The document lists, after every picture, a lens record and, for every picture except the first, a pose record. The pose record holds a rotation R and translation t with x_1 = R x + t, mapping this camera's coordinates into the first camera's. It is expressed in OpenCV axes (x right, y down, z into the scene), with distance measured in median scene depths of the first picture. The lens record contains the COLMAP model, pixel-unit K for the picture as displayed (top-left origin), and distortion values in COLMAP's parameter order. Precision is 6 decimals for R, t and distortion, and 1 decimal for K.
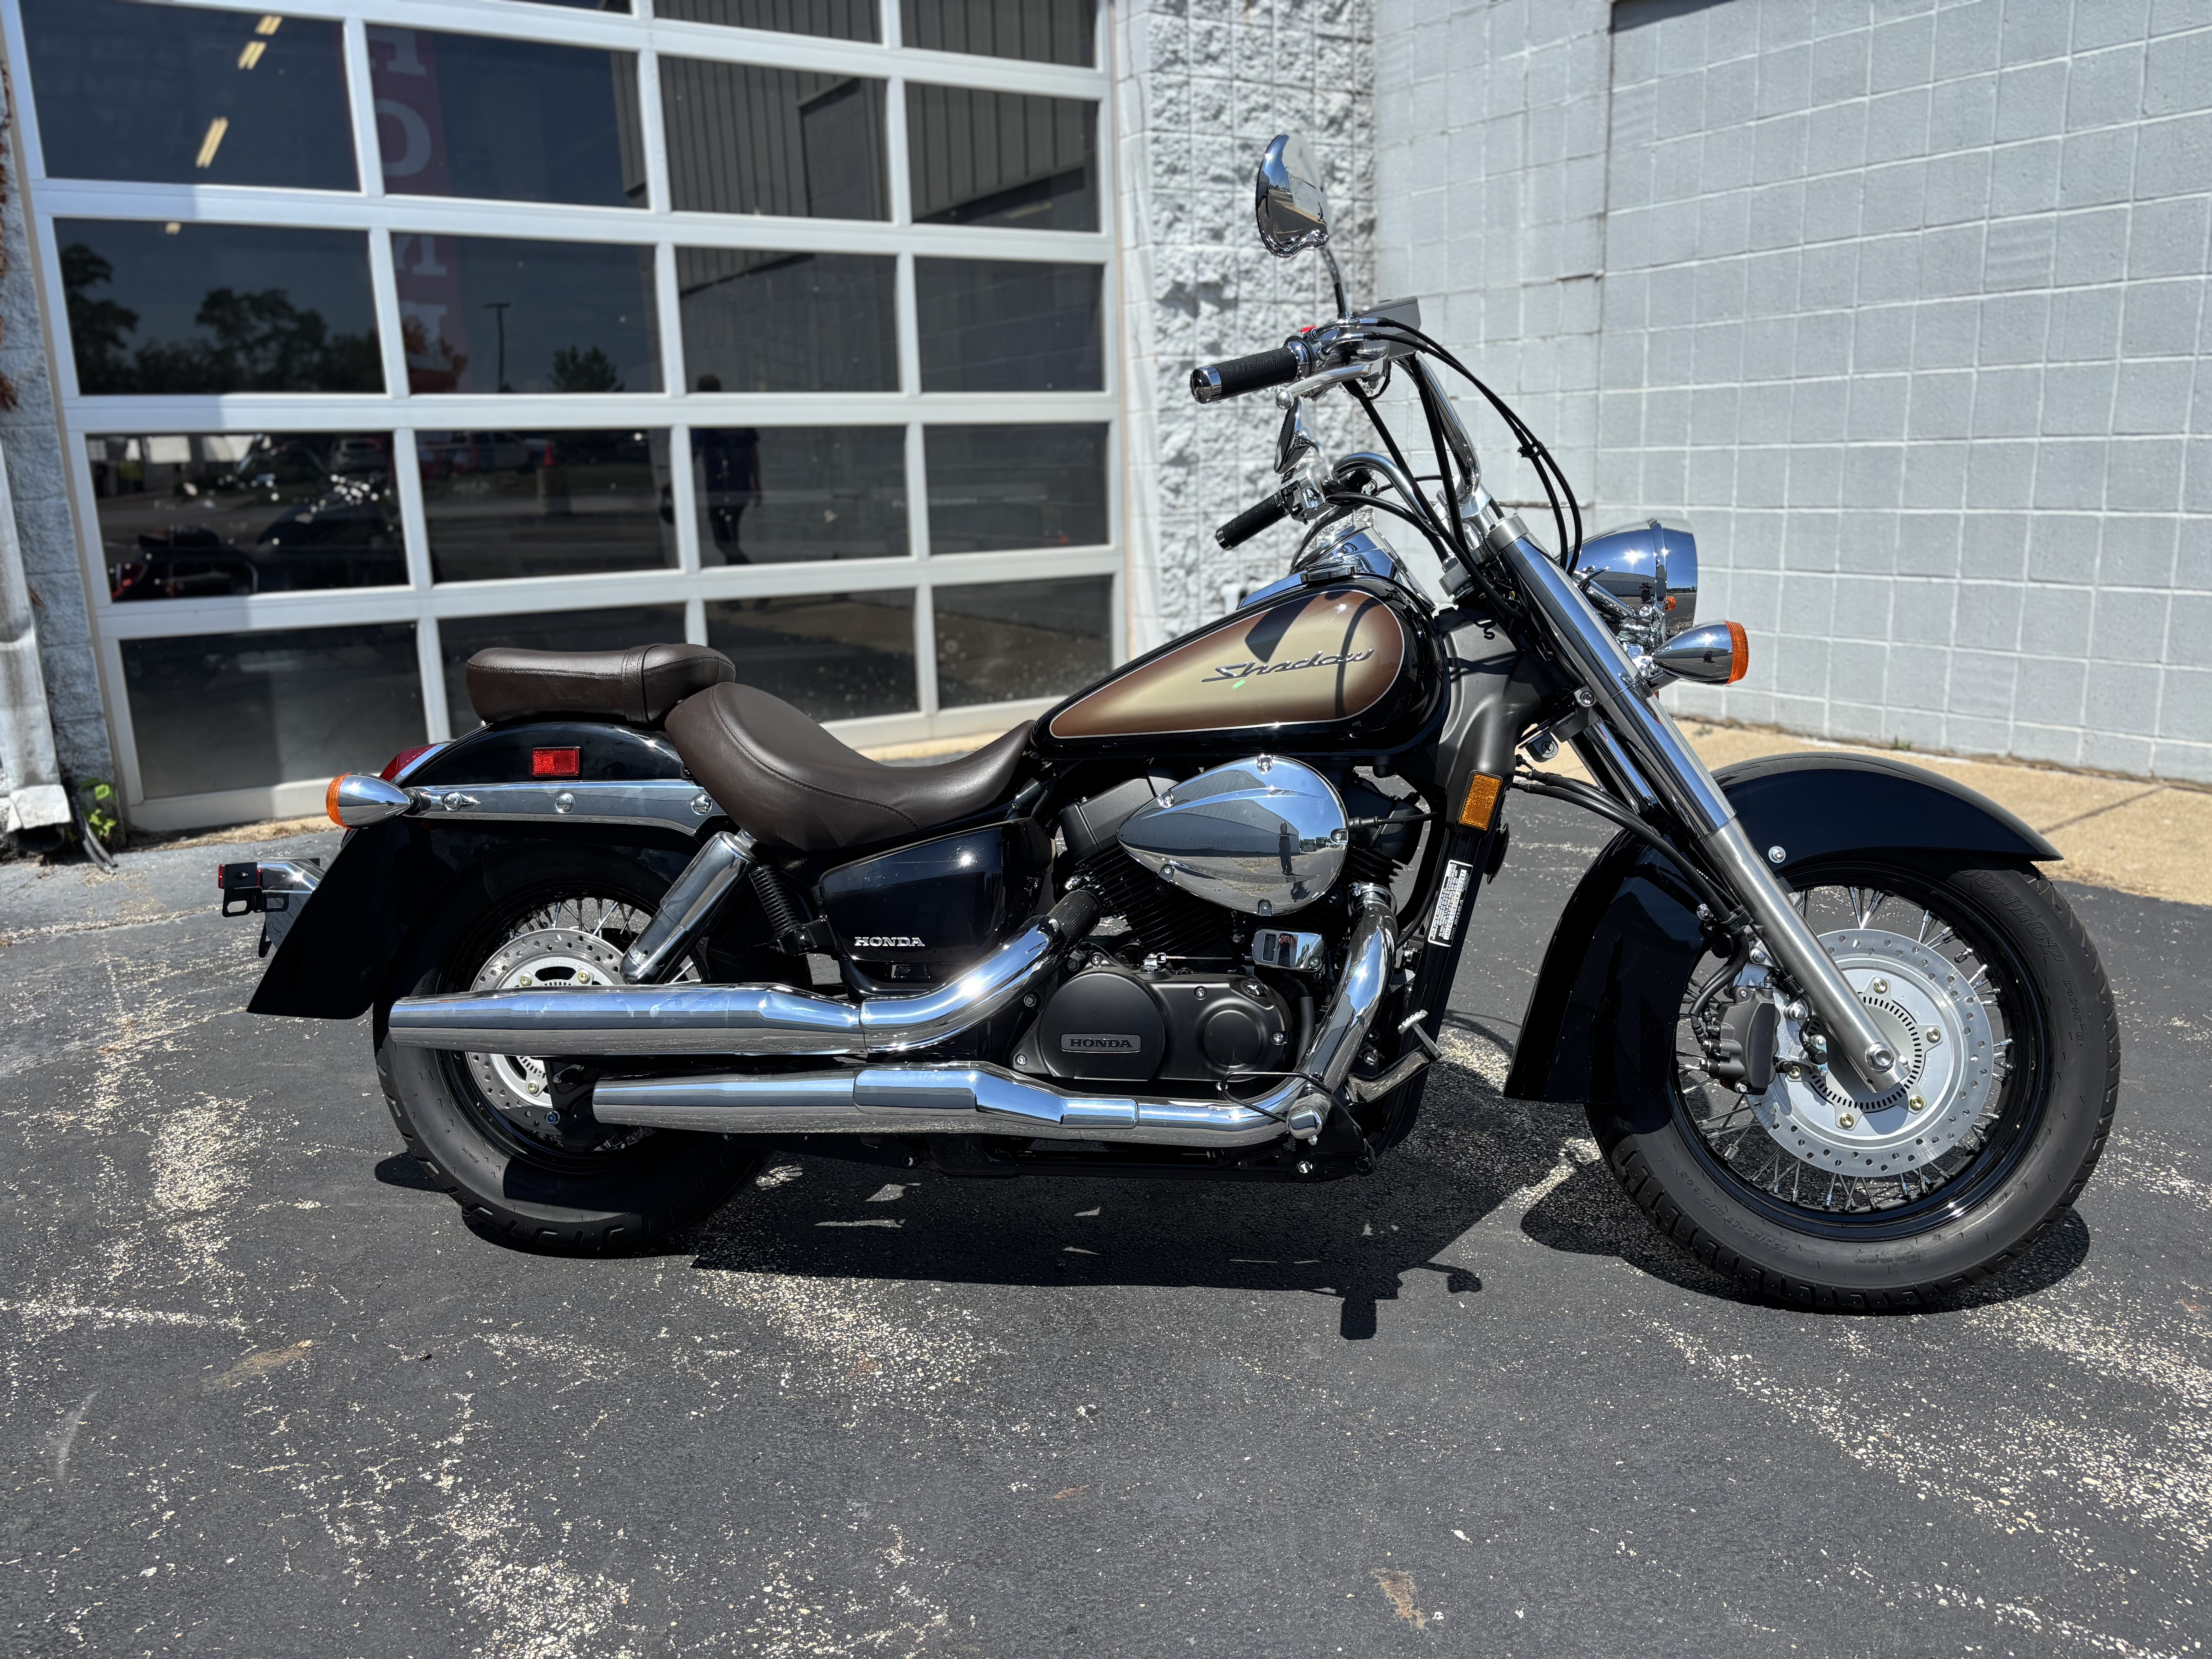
lens RADIAL K [[1687.1, 0, 1114.3], [0, 1687.1, 824.4], [0, 0, 1]] dist [0.041102, -0.049519]
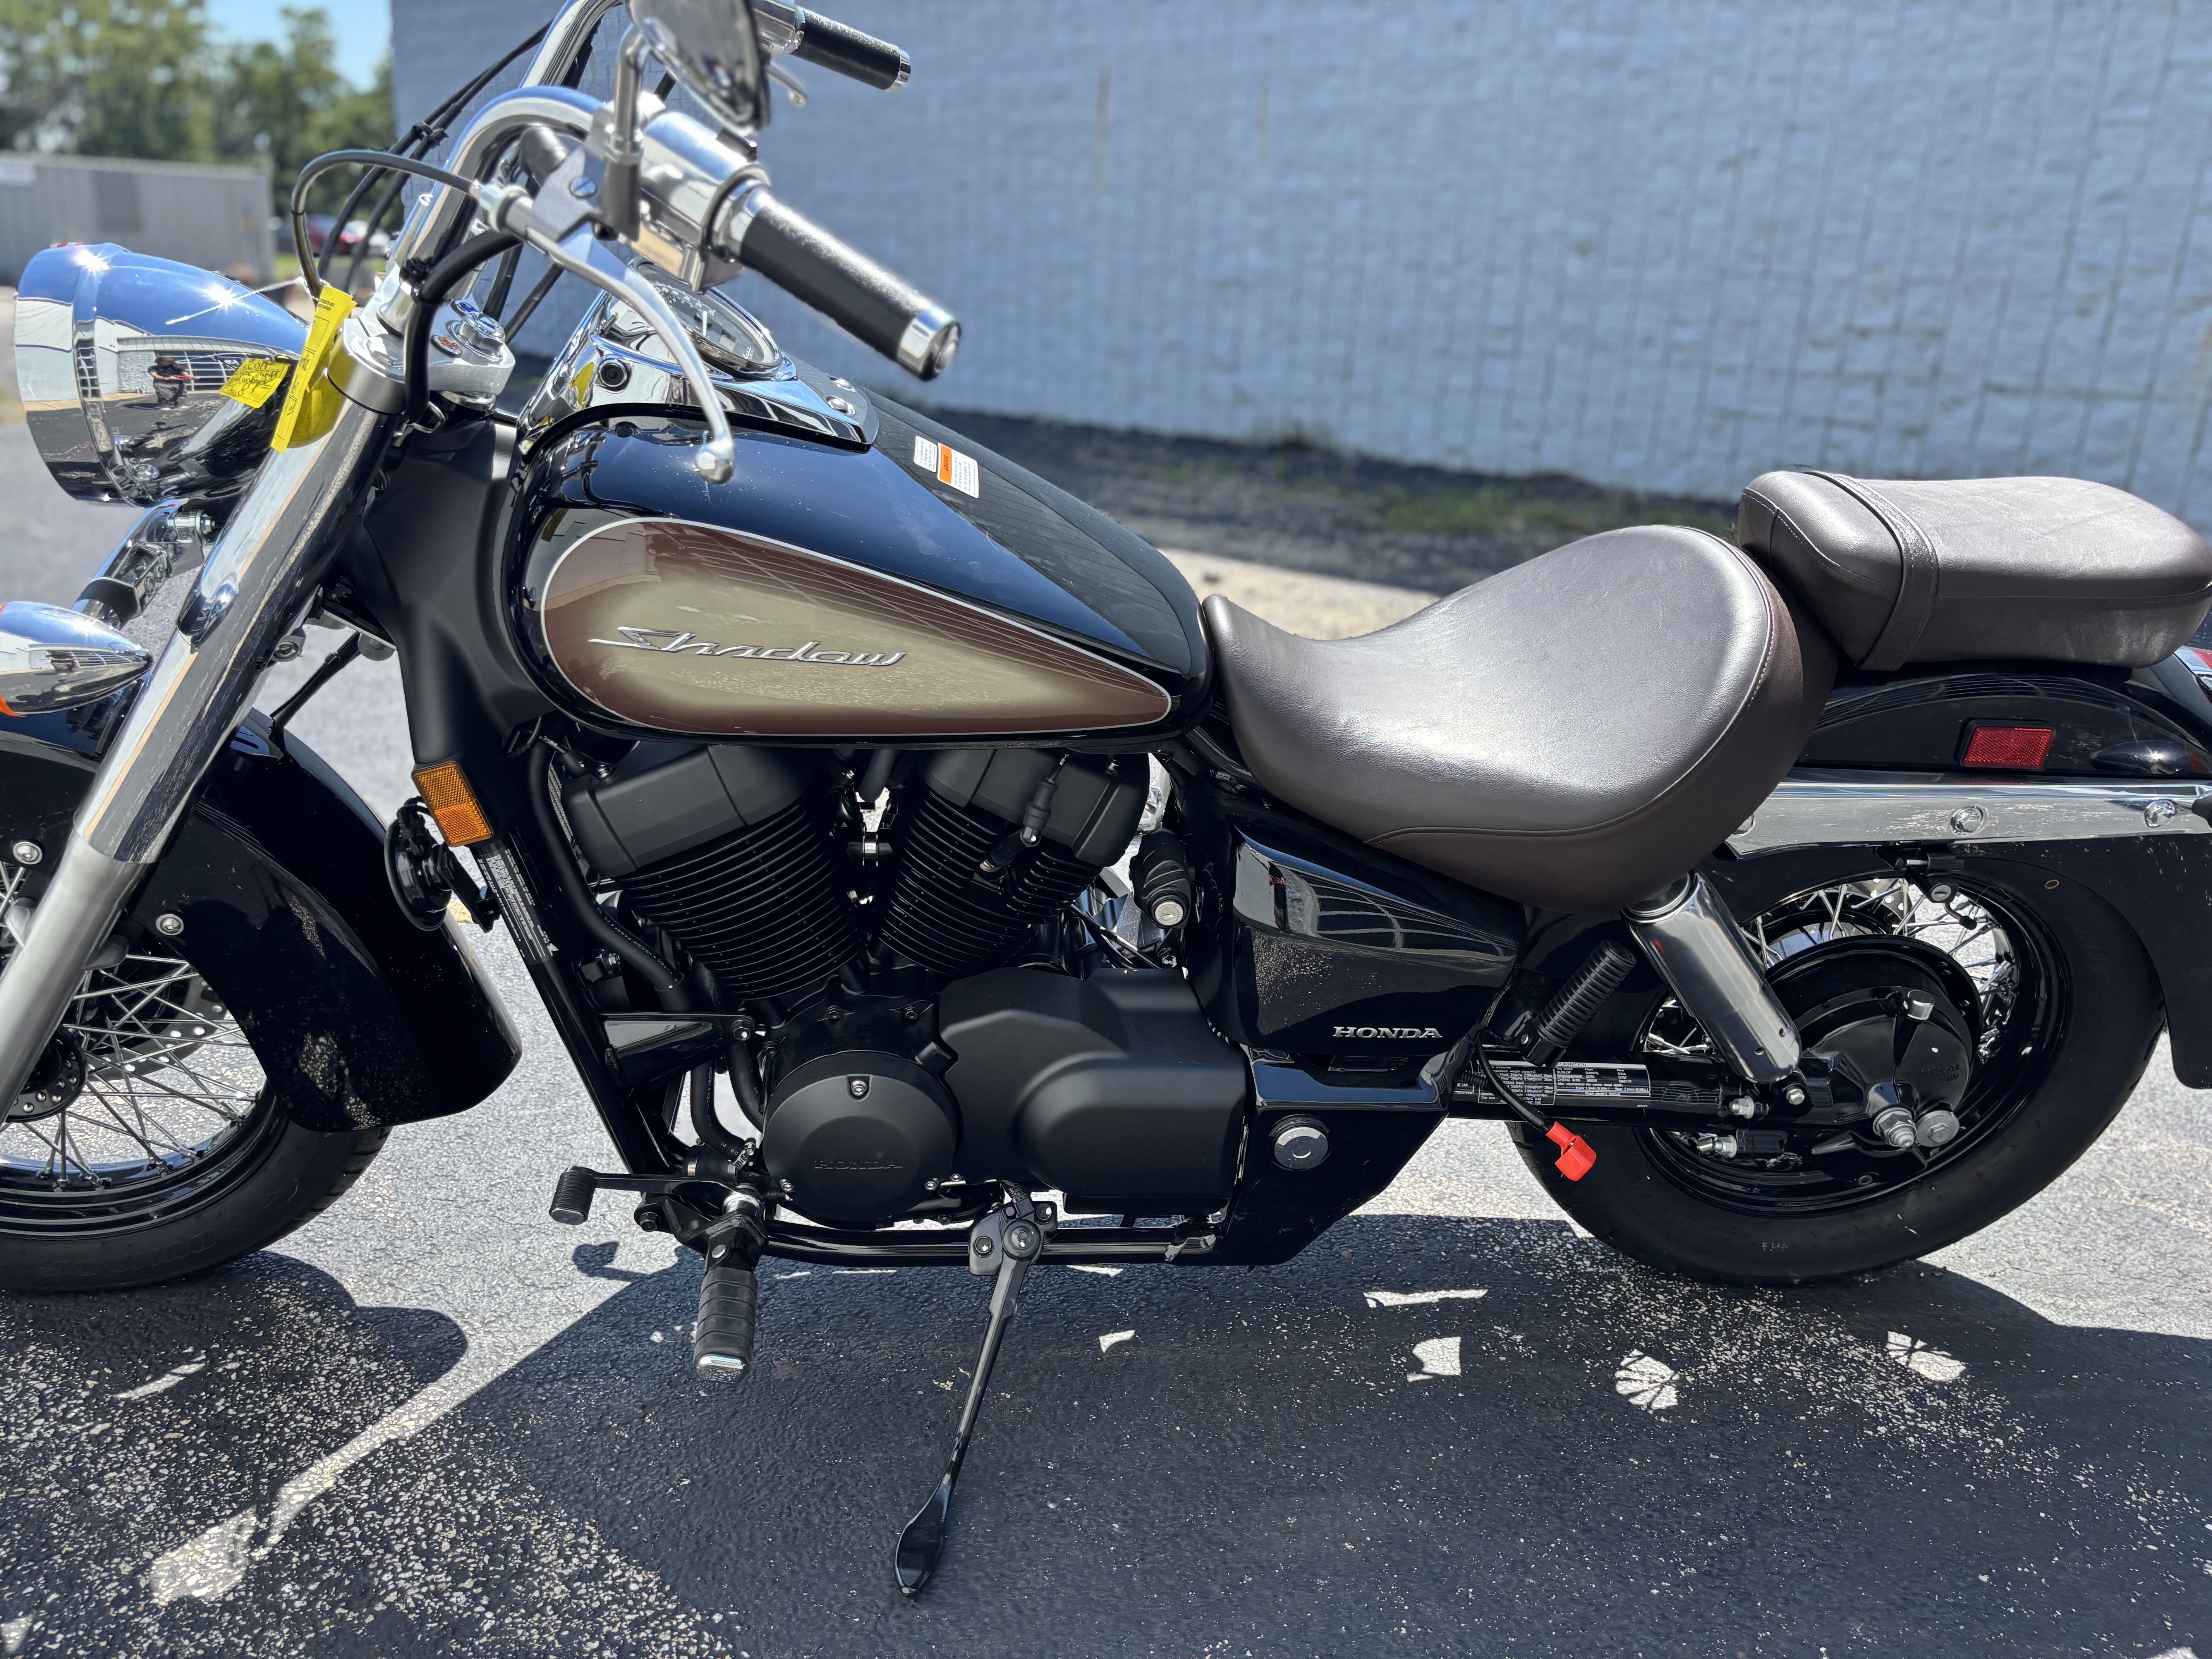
lens RADIAL K [[1687.1, 0, 1093.5], [0, 1687.1, 838.1], [0, 0, 1]] dist [0.041102, -0.049519]
pose [[-0.974066, 0.071105, -0.214799, 0.138320], [-0.052463, 0.852488, 0.520108, -0.321375], [0.220096, 0.517889, -0.826649, 1.626848]]
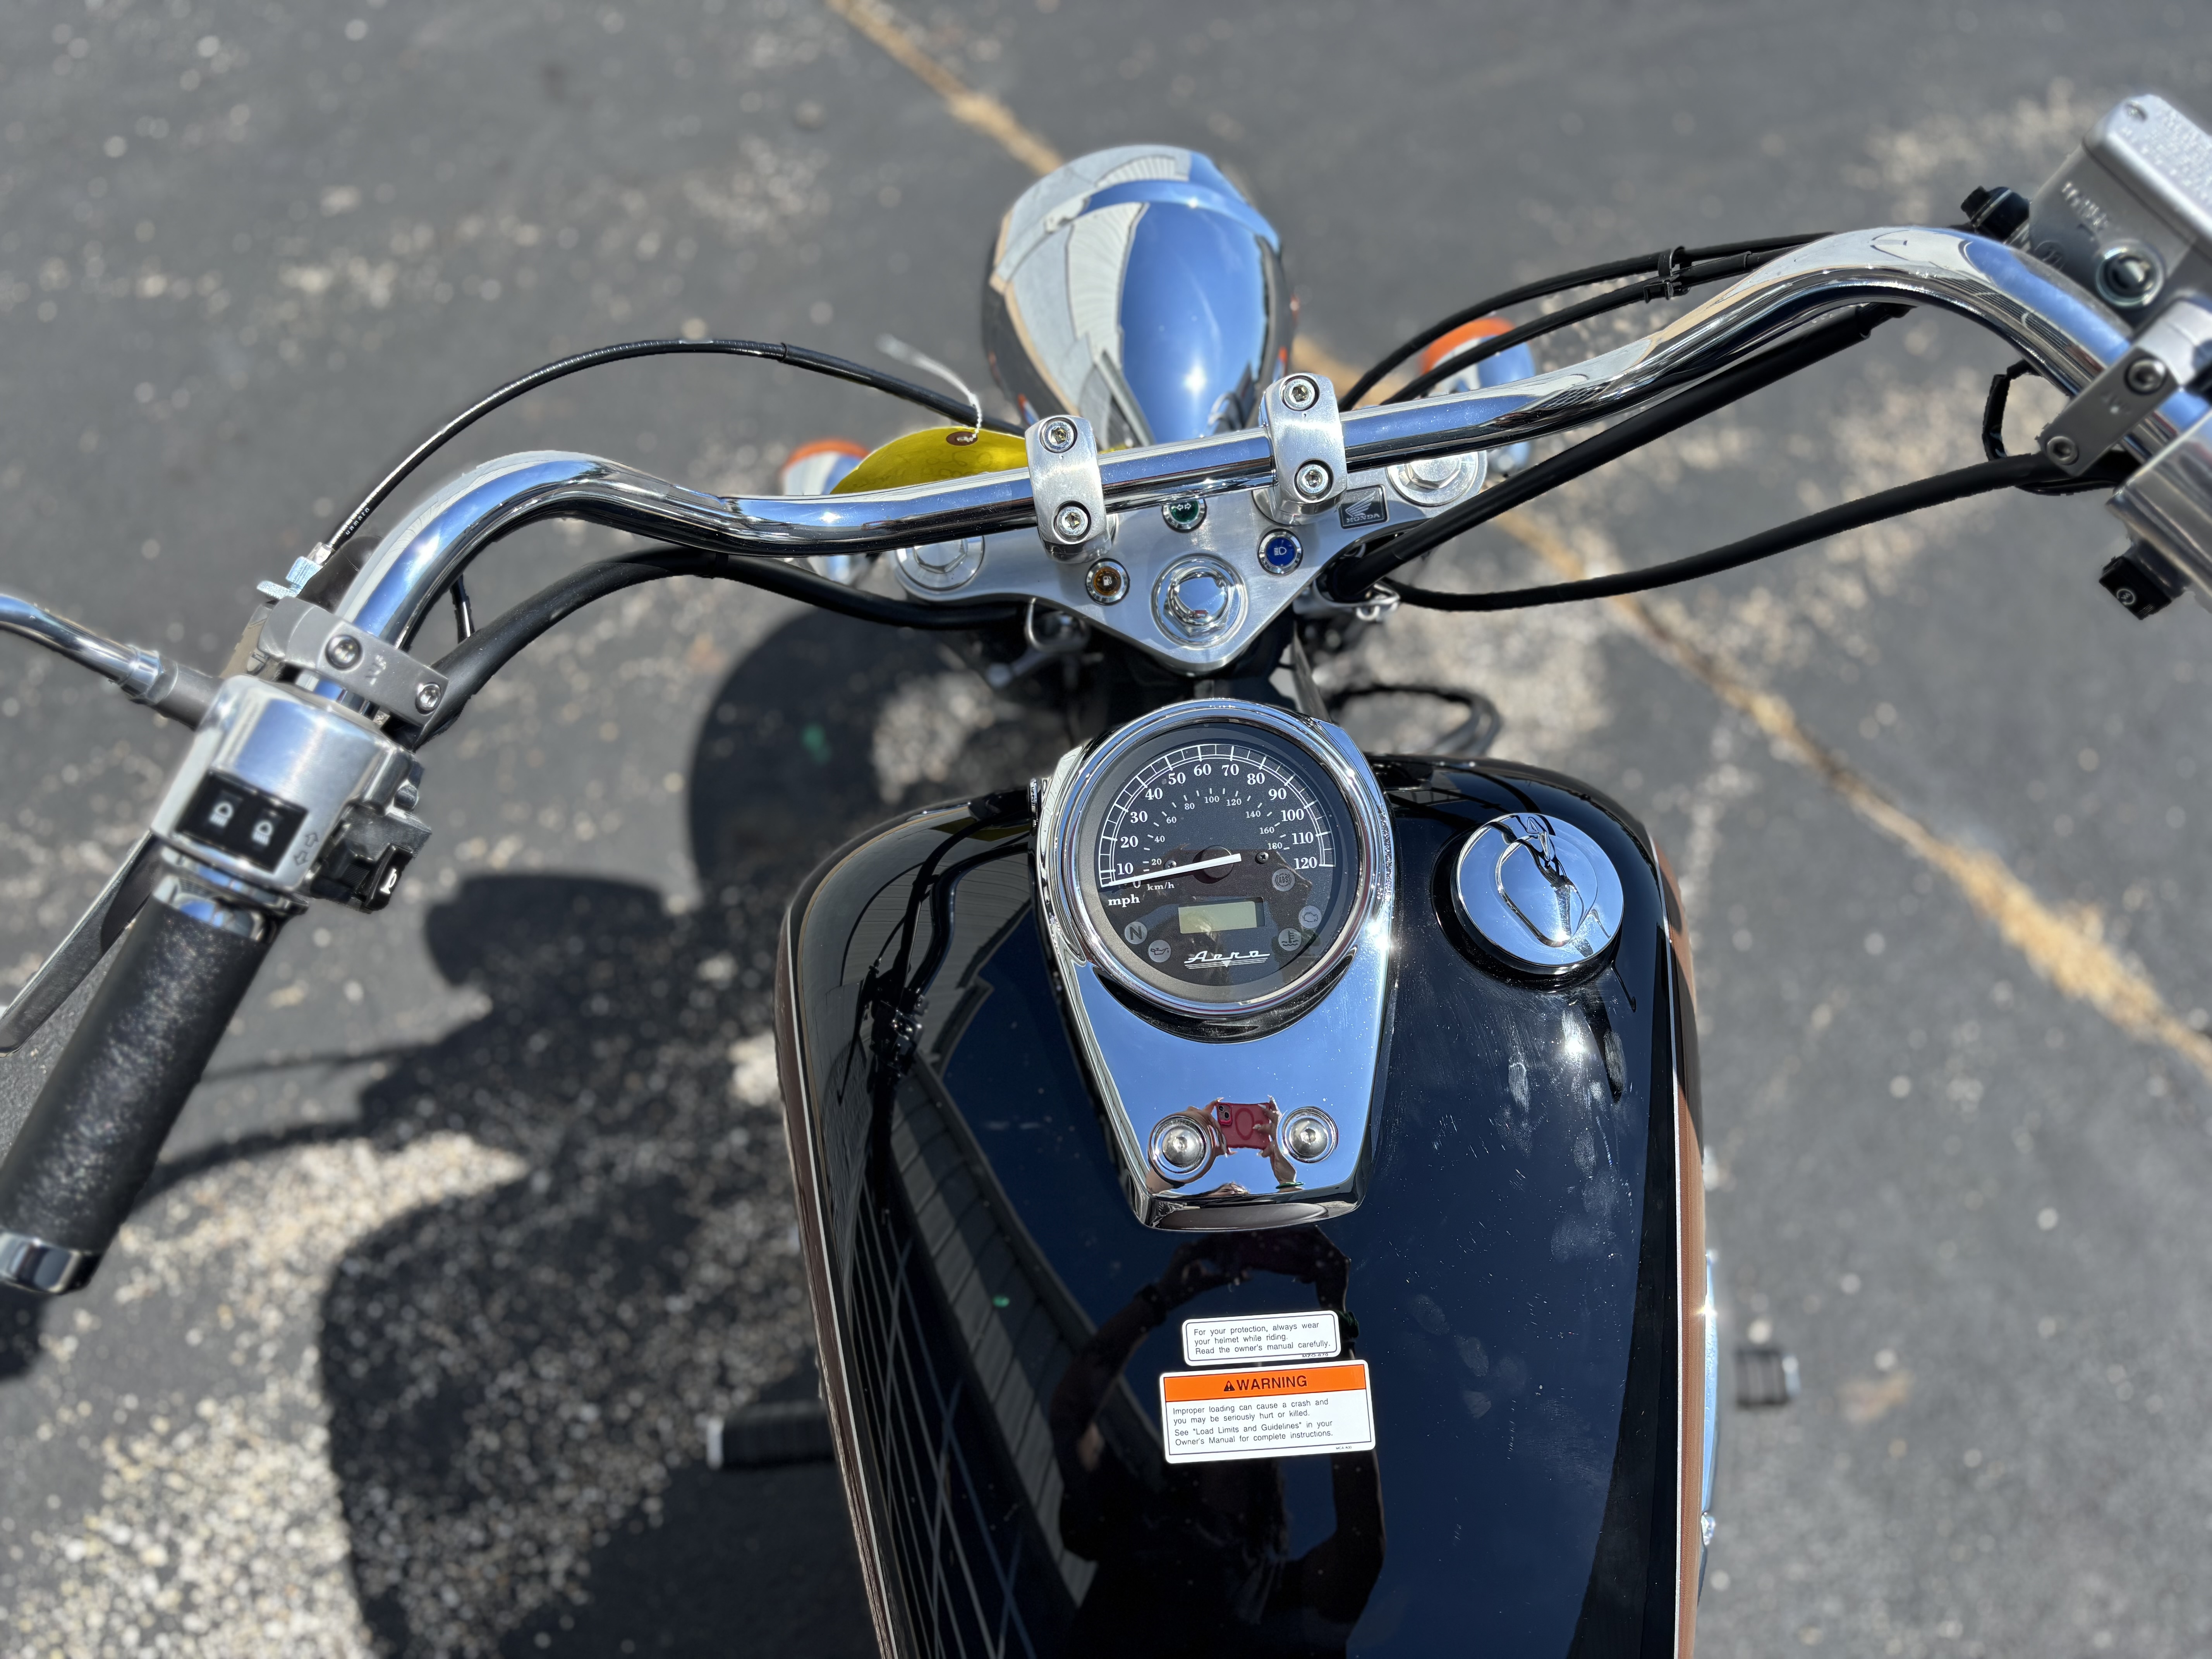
lens RADIAL K [[1687.1, 0, 1092.8], [0, 1687.1, 840.2], [0, 0, 1]] dist [0.041102, -0.049519]
pose [[-0.190807, -0.792639, 0.579065, -0.043028], [0.081861, 0.575000, 0.814048, -0.423310], [-0.978208, 0.202729, -0.044828, 1.069297]]
